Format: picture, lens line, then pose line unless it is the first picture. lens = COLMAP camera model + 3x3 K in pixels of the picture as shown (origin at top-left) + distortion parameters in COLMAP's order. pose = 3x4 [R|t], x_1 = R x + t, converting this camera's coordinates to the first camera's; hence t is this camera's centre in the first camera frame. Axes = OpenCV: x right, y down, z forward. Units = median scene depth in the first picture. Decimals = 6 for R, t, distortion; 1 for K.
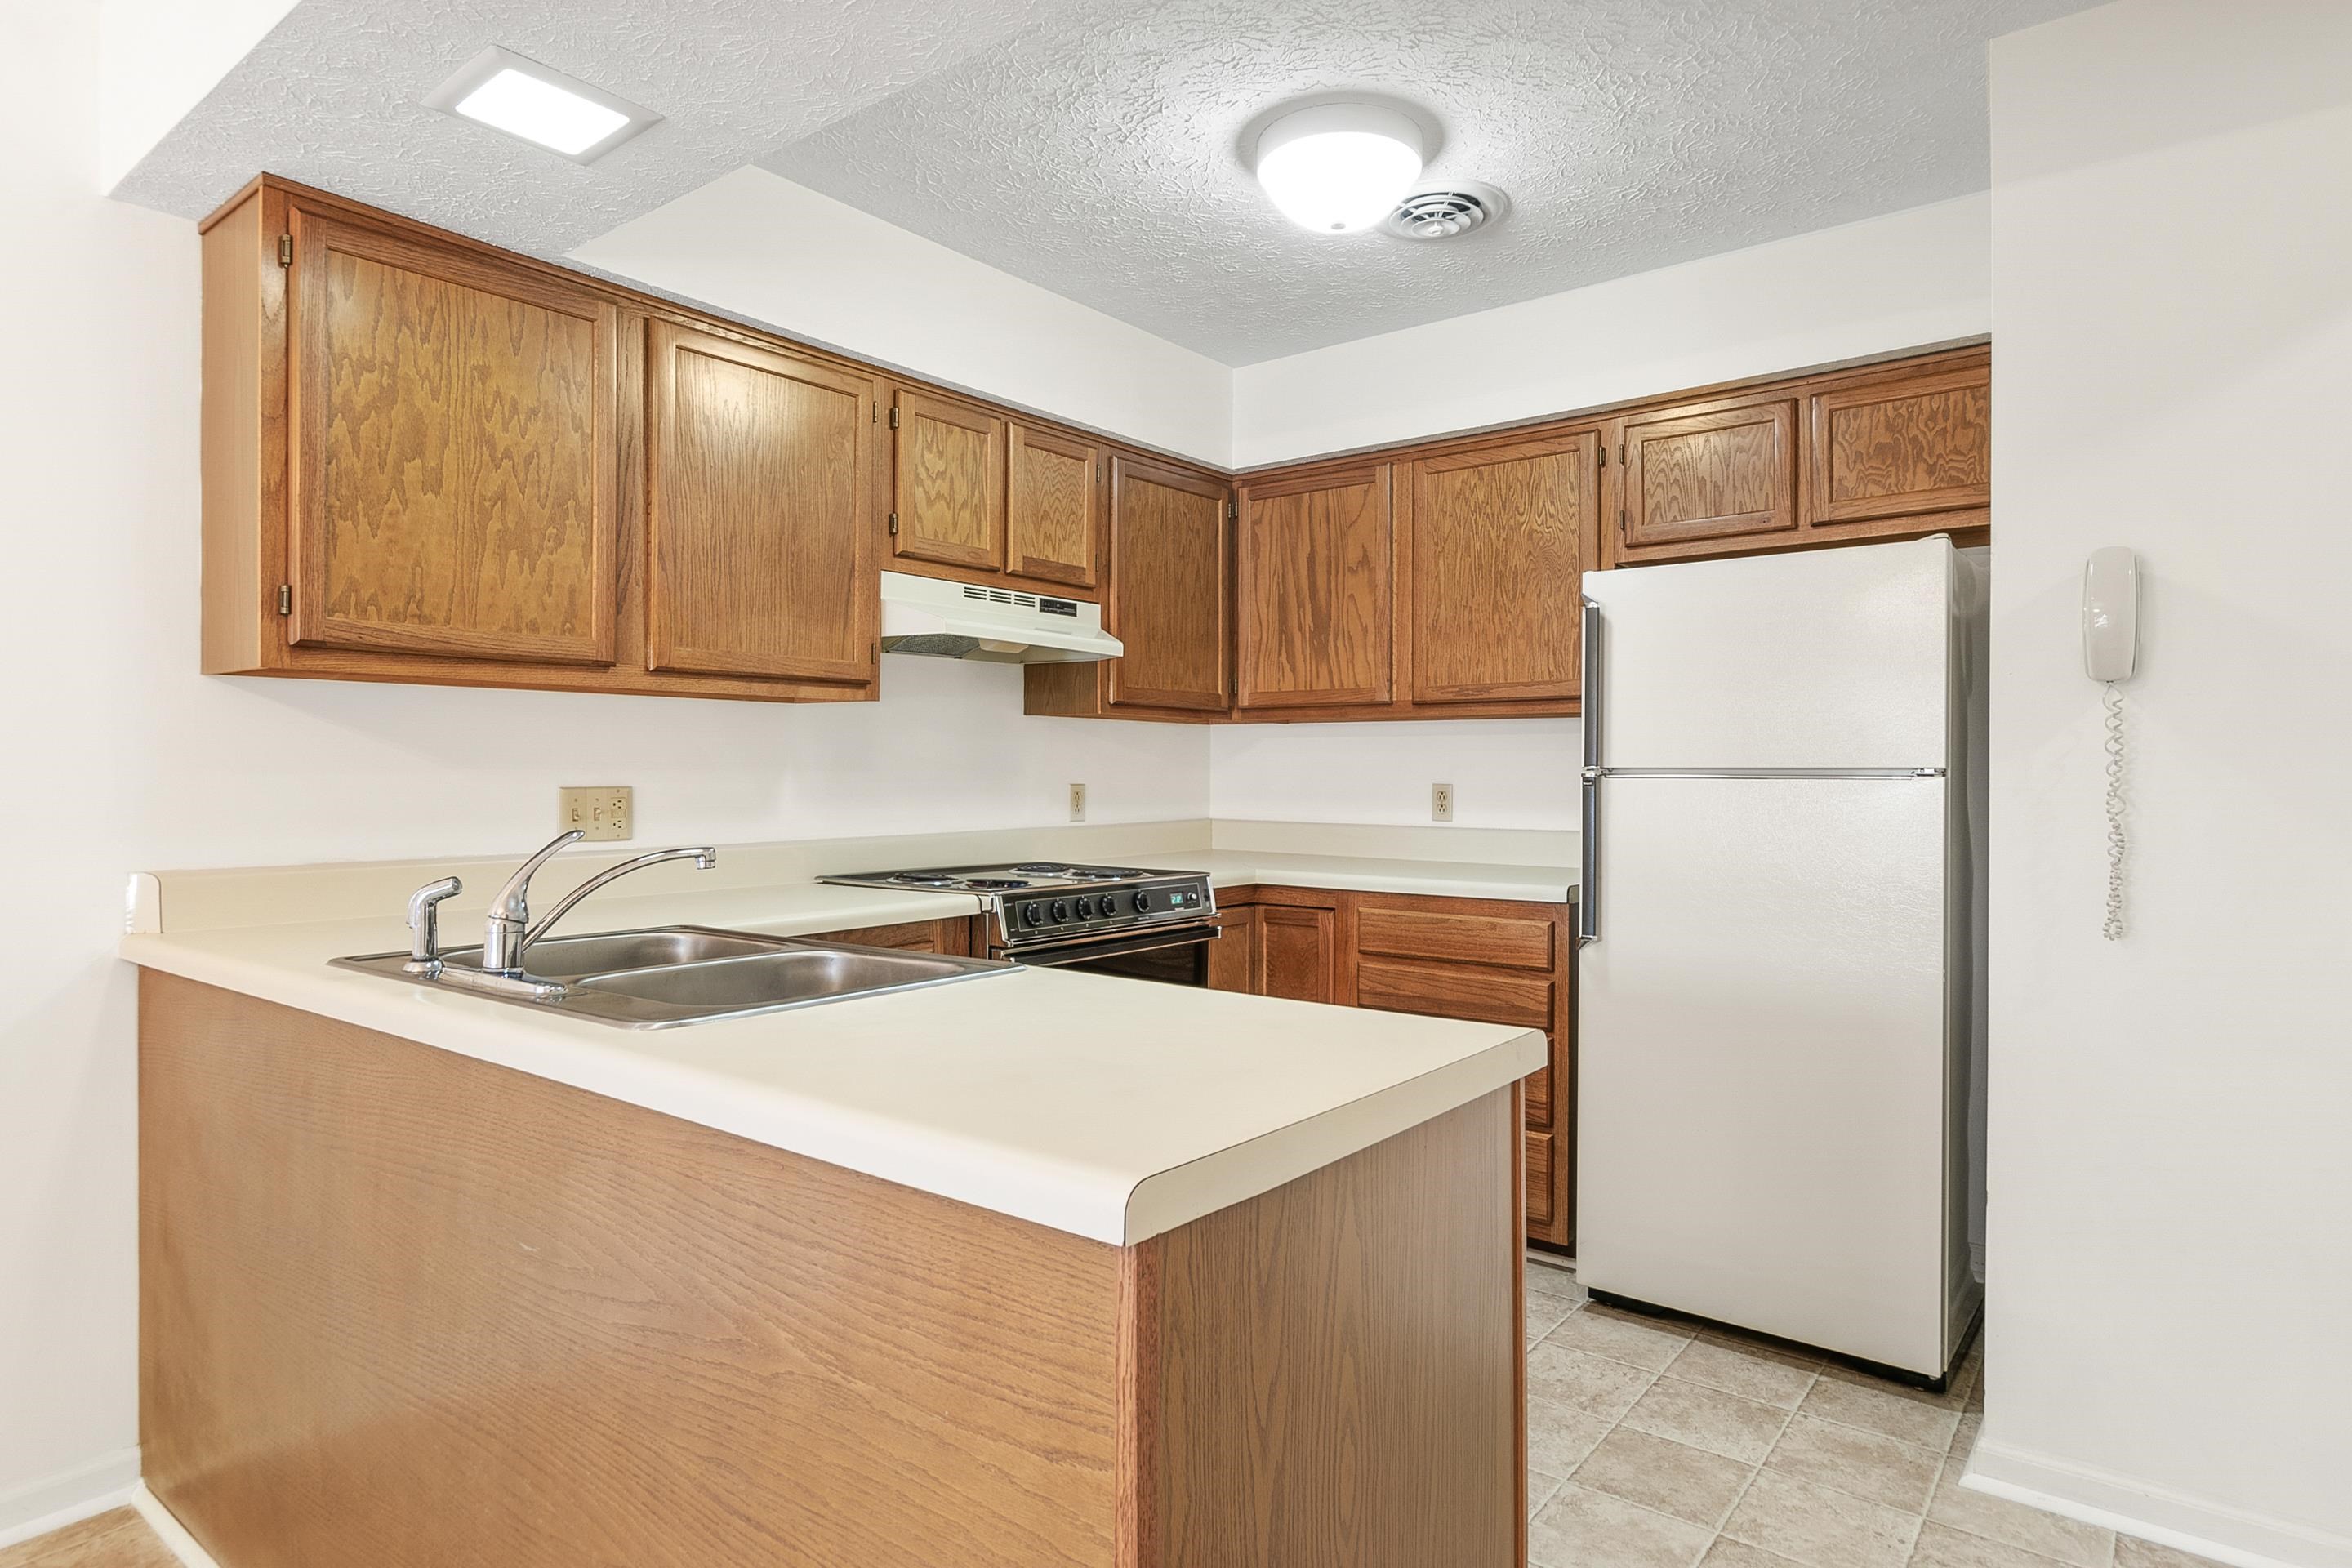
lens RADIAL K [[1312.0, 0, 1187.7], [0, 1312.0, 775.1], [0, 0, 1]] dist [0.001281, -0.000084]
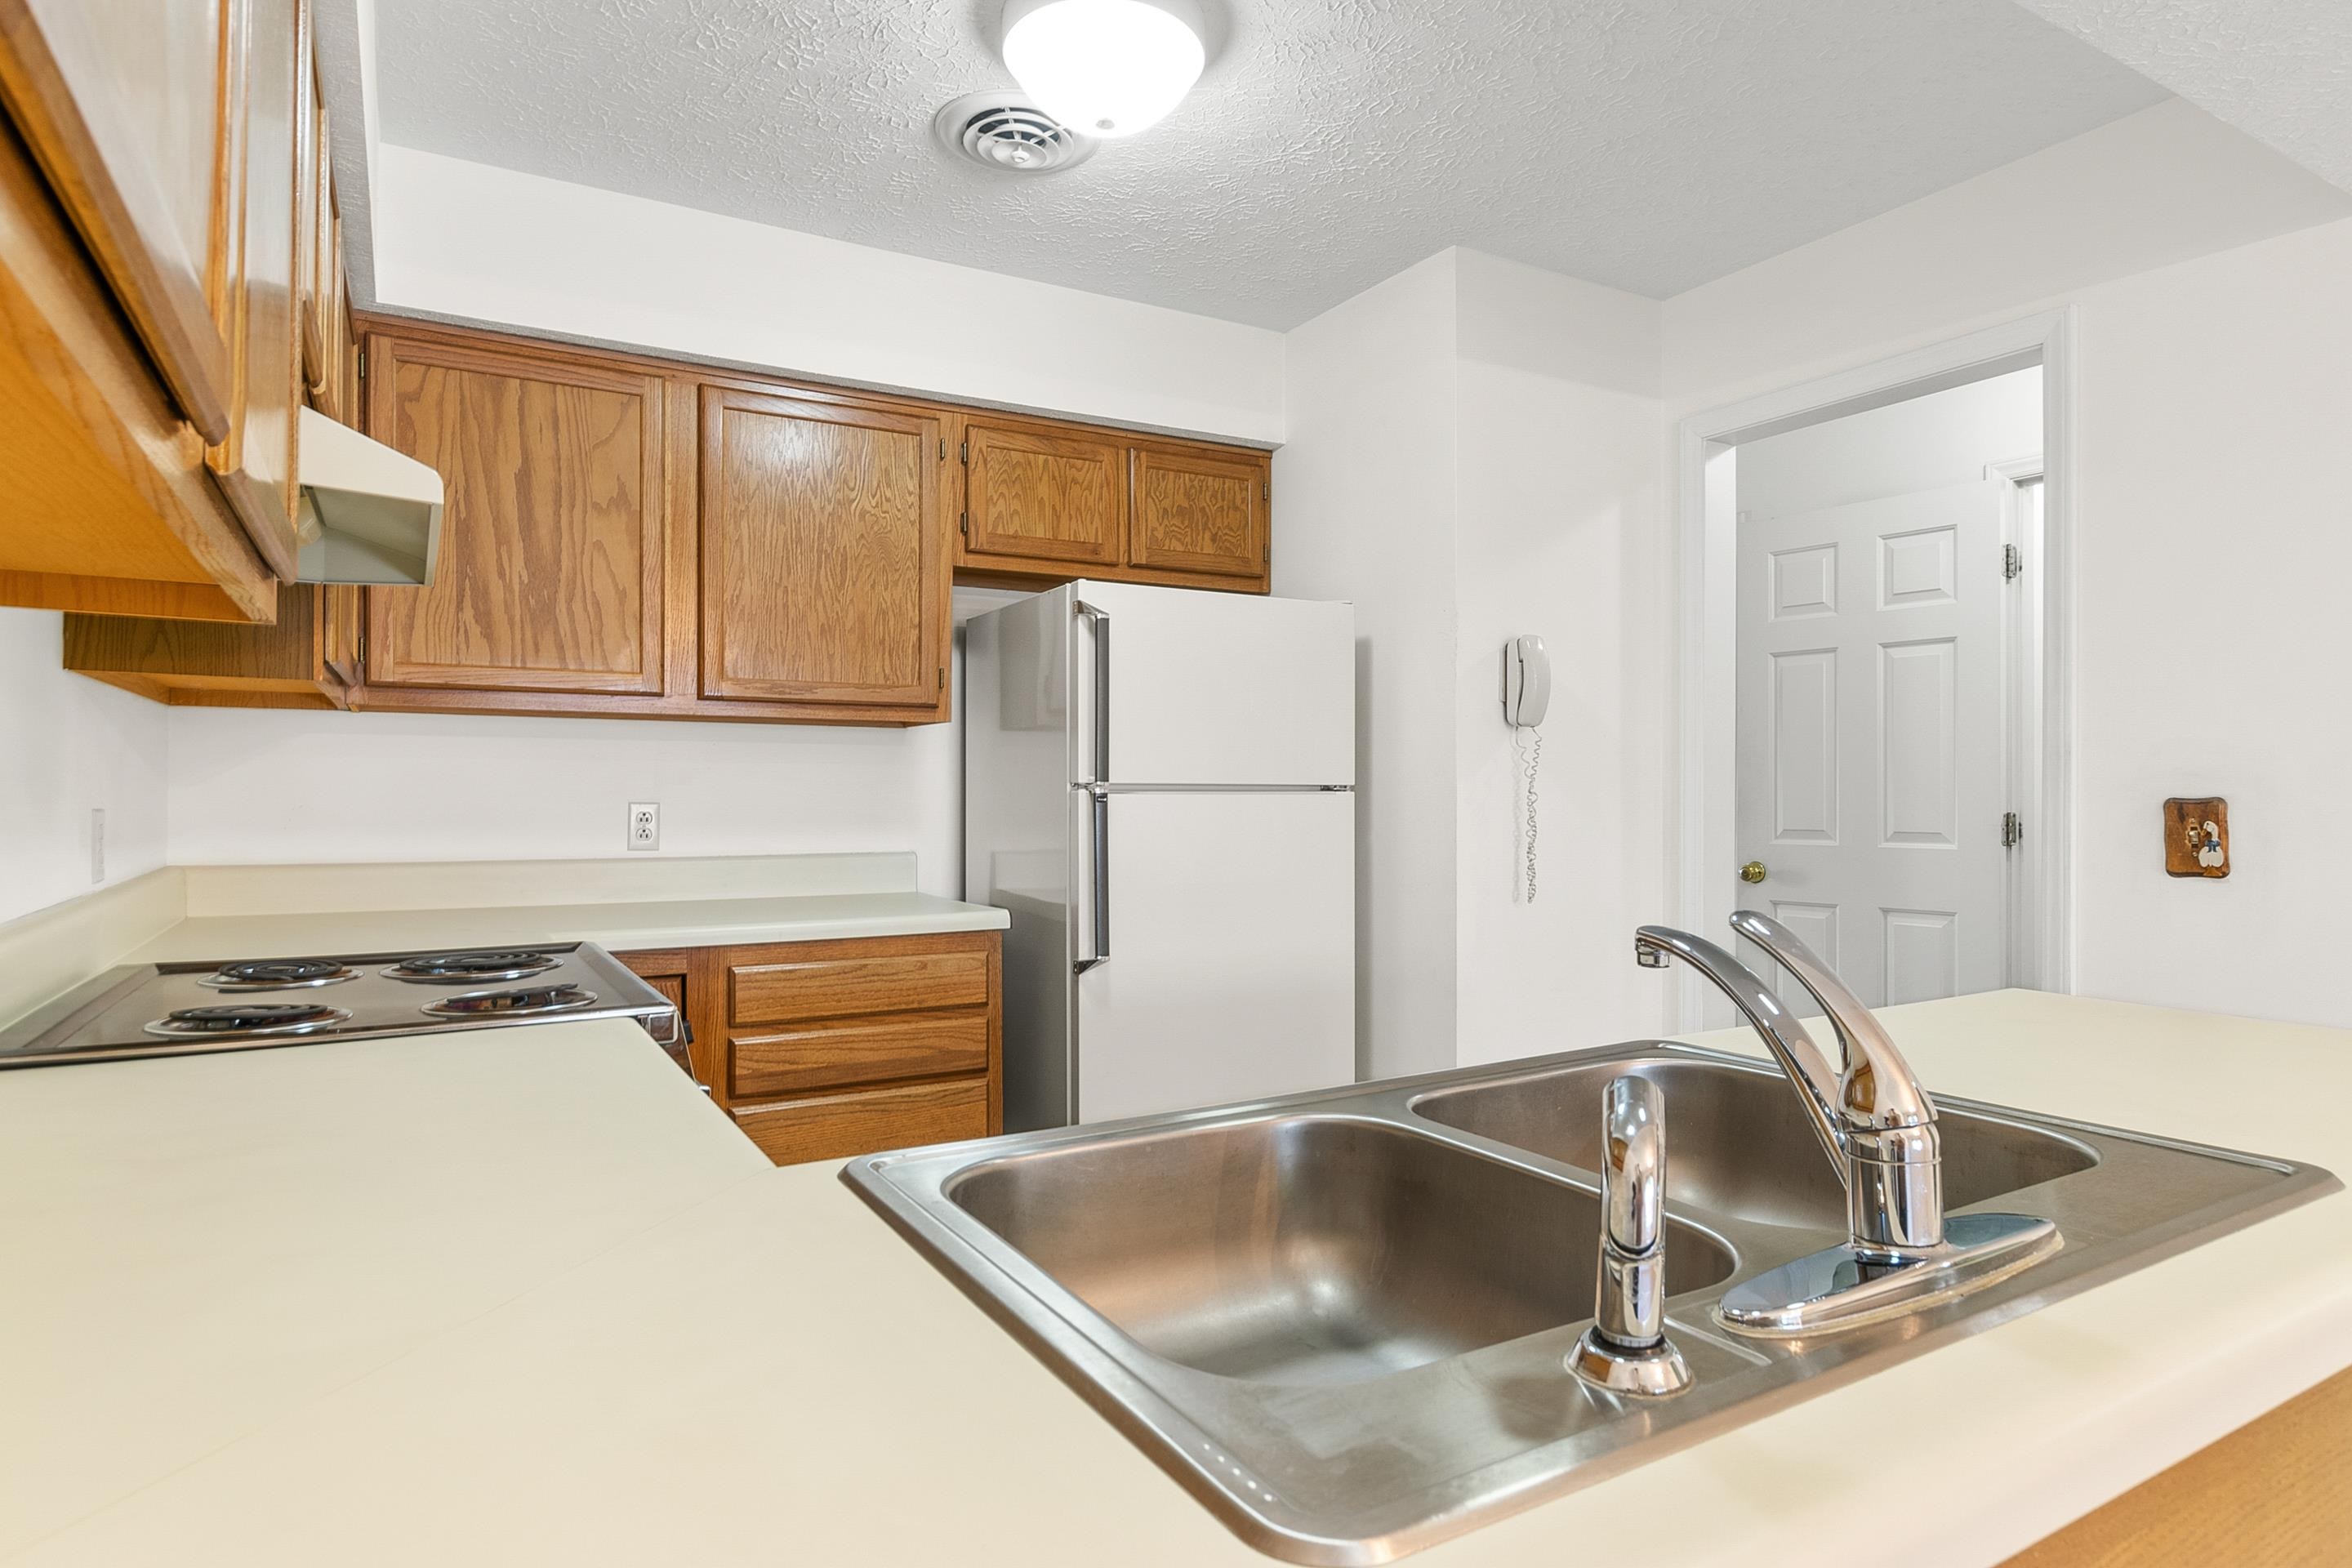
lens RADIAL K [[1294.3, 0, 1176.0], [0, 1294.3, 784.0], [0, 0, 1]] dist [-0.003844, -0.000308]
pose [[0.367043, 0.001081, 0.930203, -0.518092], [0.002887, 0.999993, -0.002301, -0.002207], [-0.930200, 0.003530, 0.367037, 0.549239]]
